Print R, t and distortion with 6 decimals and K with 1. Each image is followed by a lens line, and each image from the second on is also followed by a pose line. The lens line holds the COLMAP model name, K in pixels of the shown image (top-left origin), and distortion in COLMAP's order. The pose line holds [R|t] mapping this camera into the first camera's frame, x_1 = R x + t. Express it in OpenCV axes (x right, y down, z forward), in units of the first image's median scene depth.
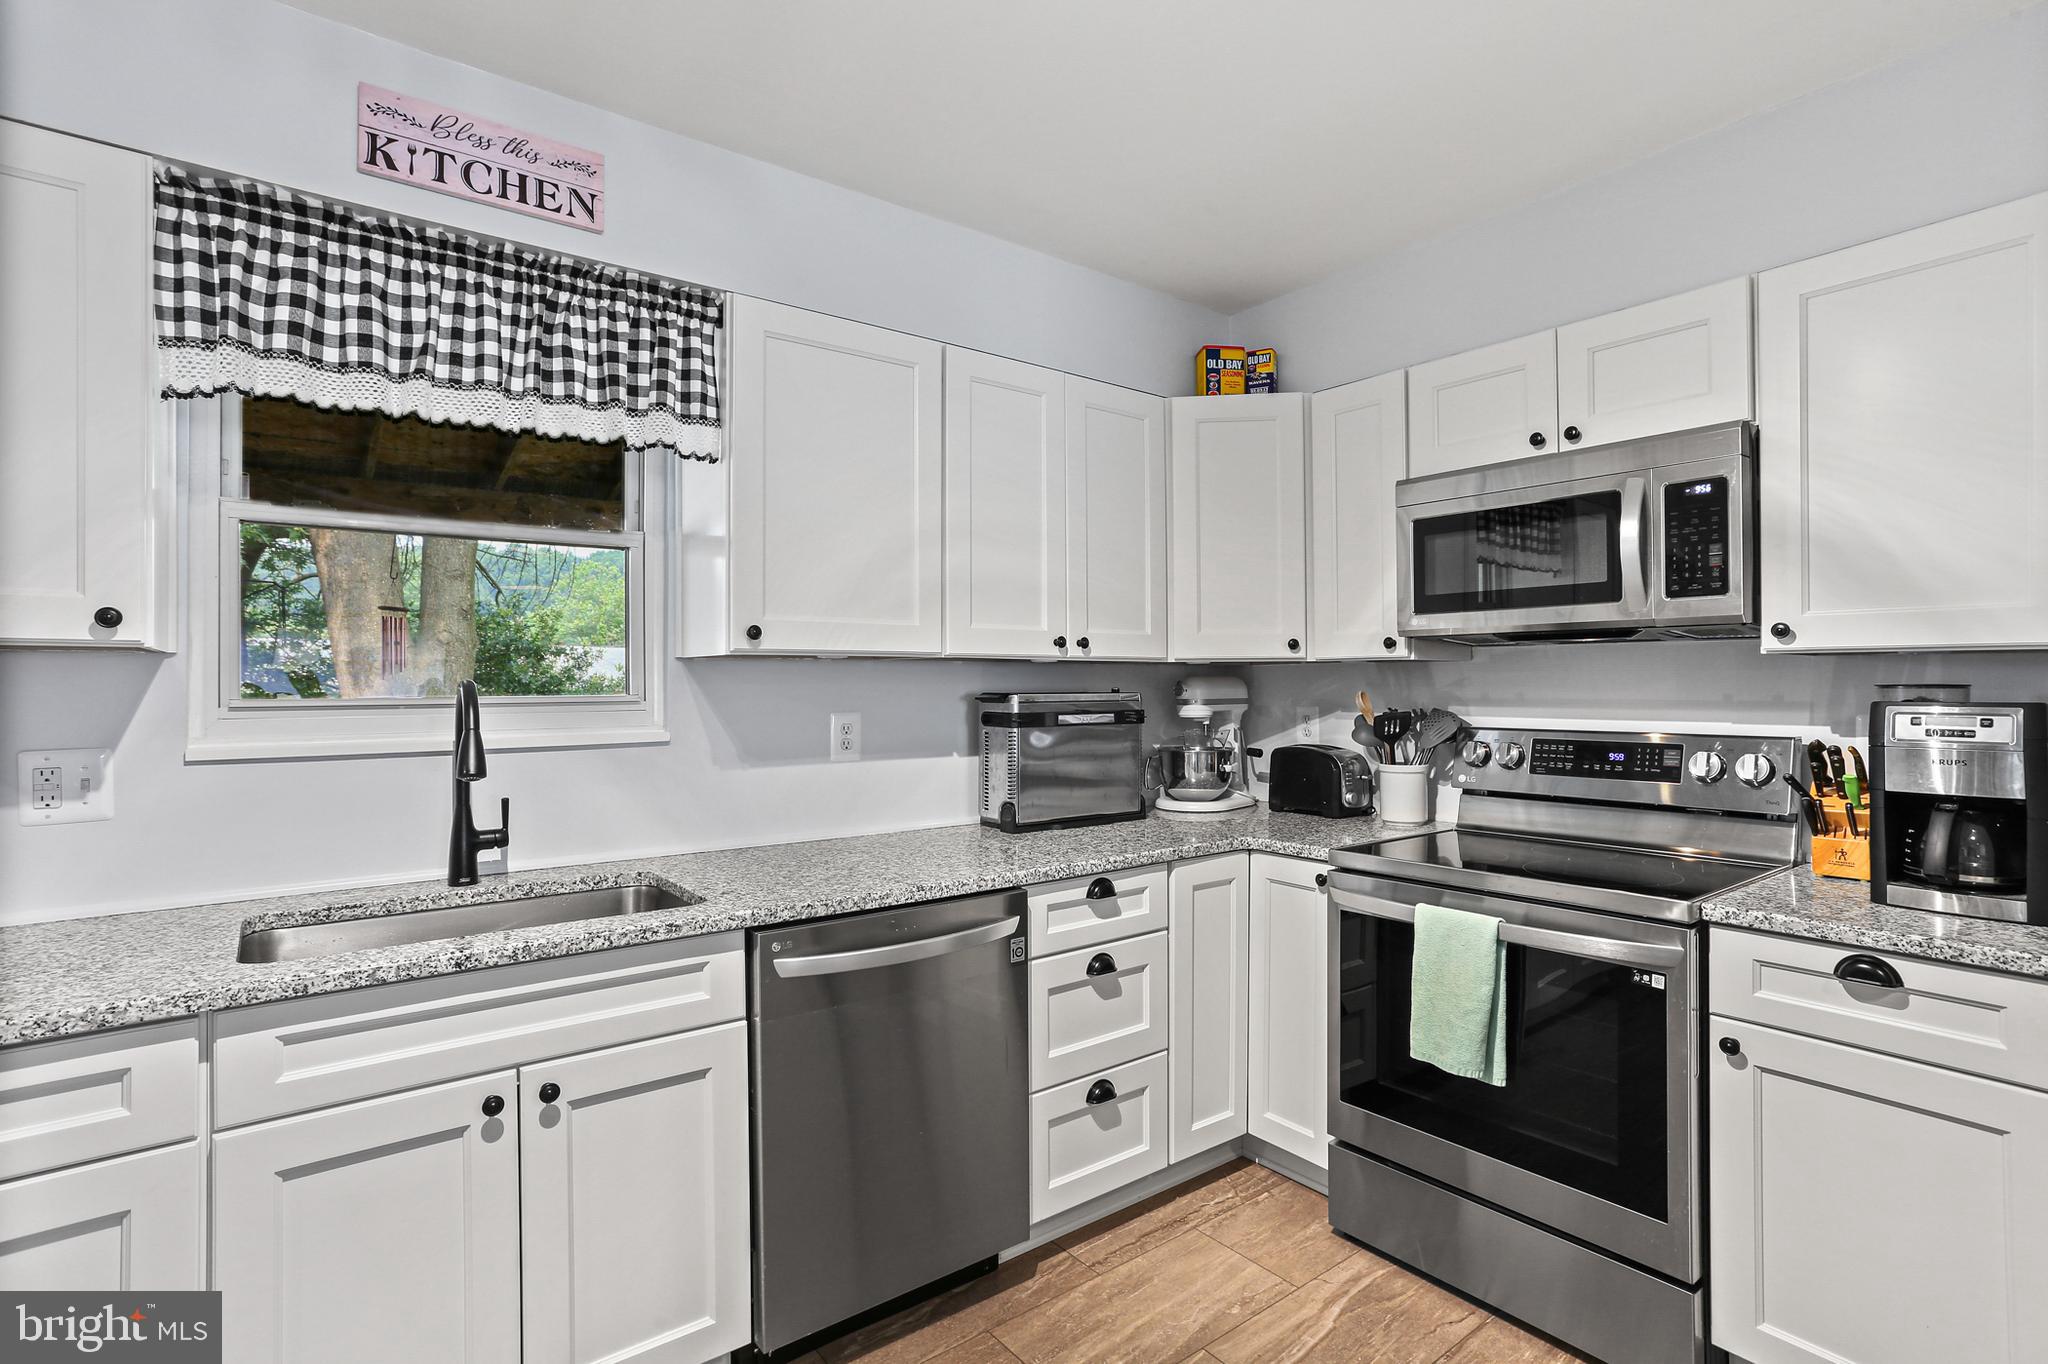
lens RADIAL K [[1008.5, 0, 1016.6], [0, 1008.5, 677.8], [0, 0, 1]] dist [-0.037587, 0.018775]
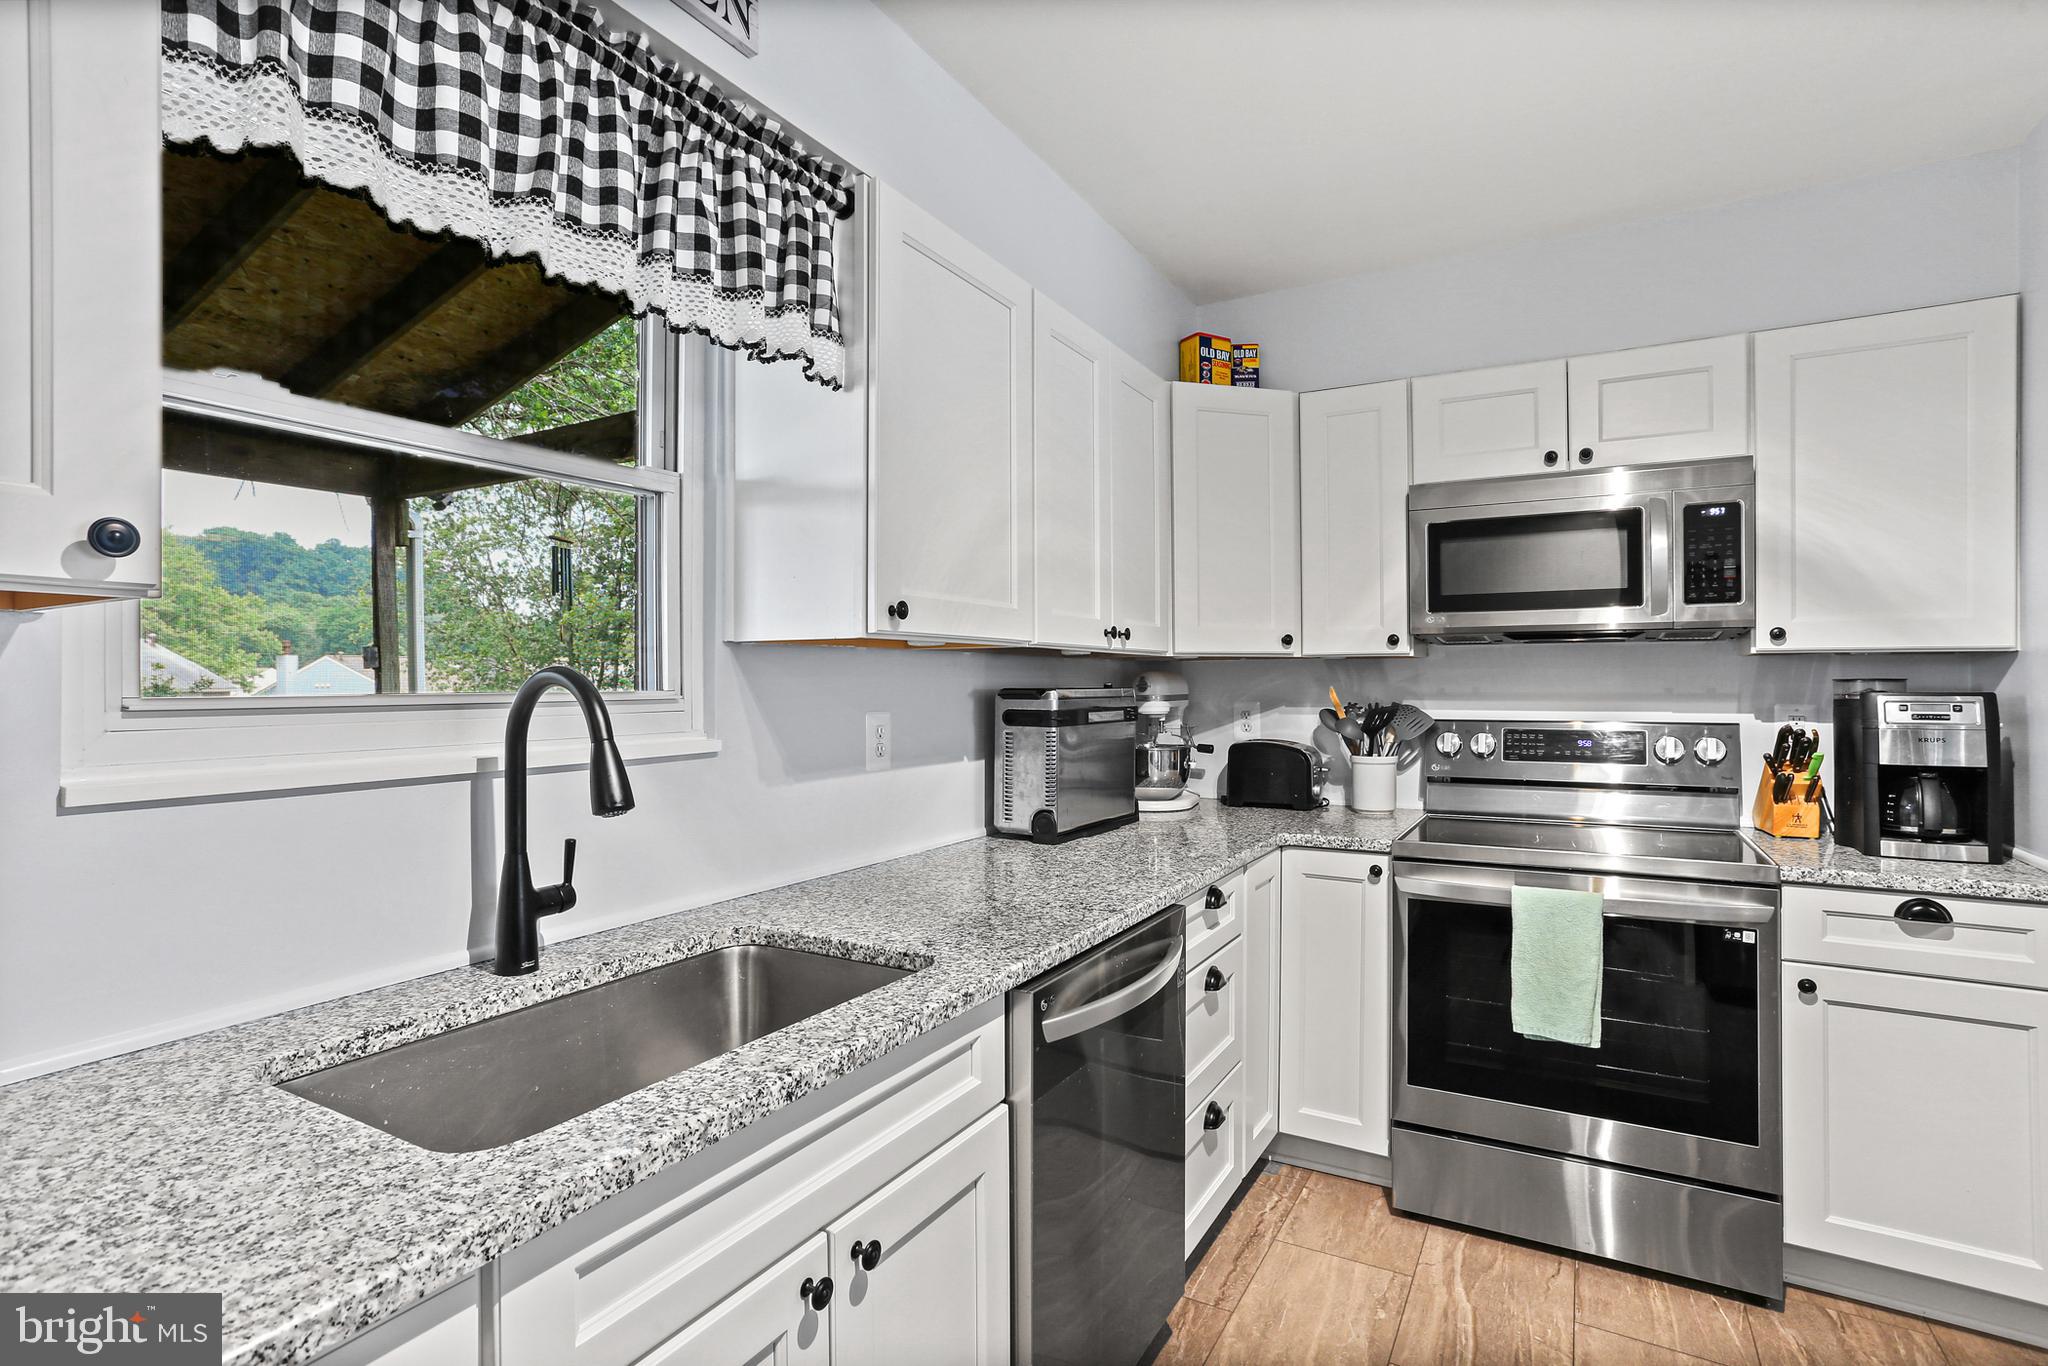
lens RADIAL K [[1008.5, 0, 1033.1], [0, 1008.5, 678.1], [0, 0, 1]] dist [-0.037587, 0.018775]
pose [[0.918473, 0.002987, 0.395473, -0.502883], [-0.003257, 0.999995, 0.000010, 0.008387], [-0.395471, -0.001297, 0.918477, 0.243524]]
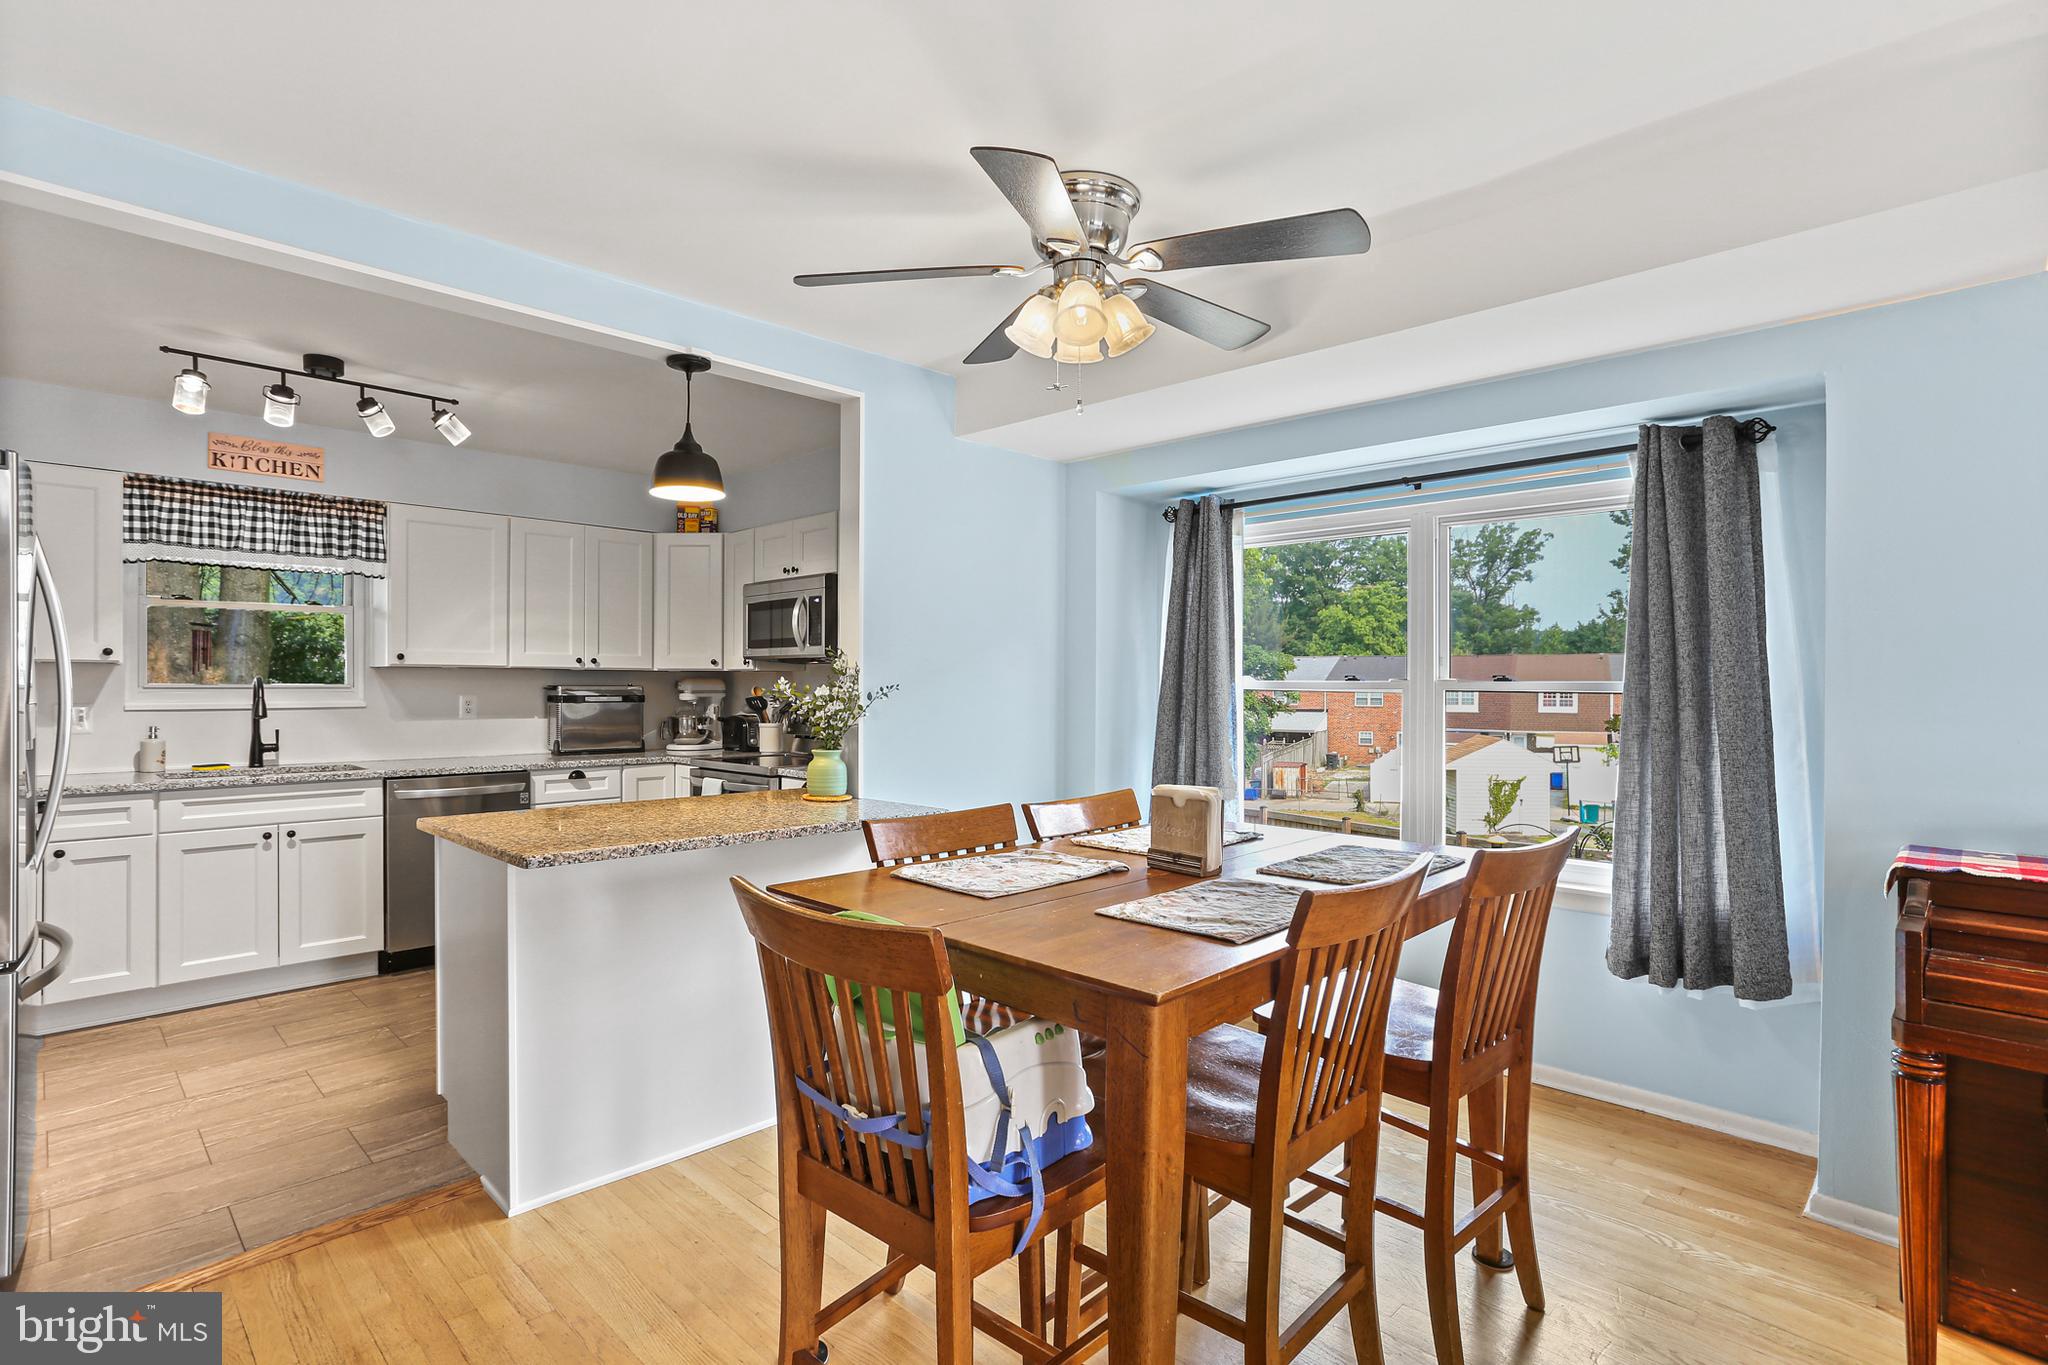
lens RADIAL K [[1008.5, 0, 1033.0], [0, 1008.5, 688.9], [0, 0, 1]] dist [-0.037587, 0.018775]
pose [[0.987796, 0.007461, 0.155577, 0.827399], [-0.008911, 0.999923, 0.008621, -0.004767], [-0.155501, -0.009902, 0.987786, -1.483429]]
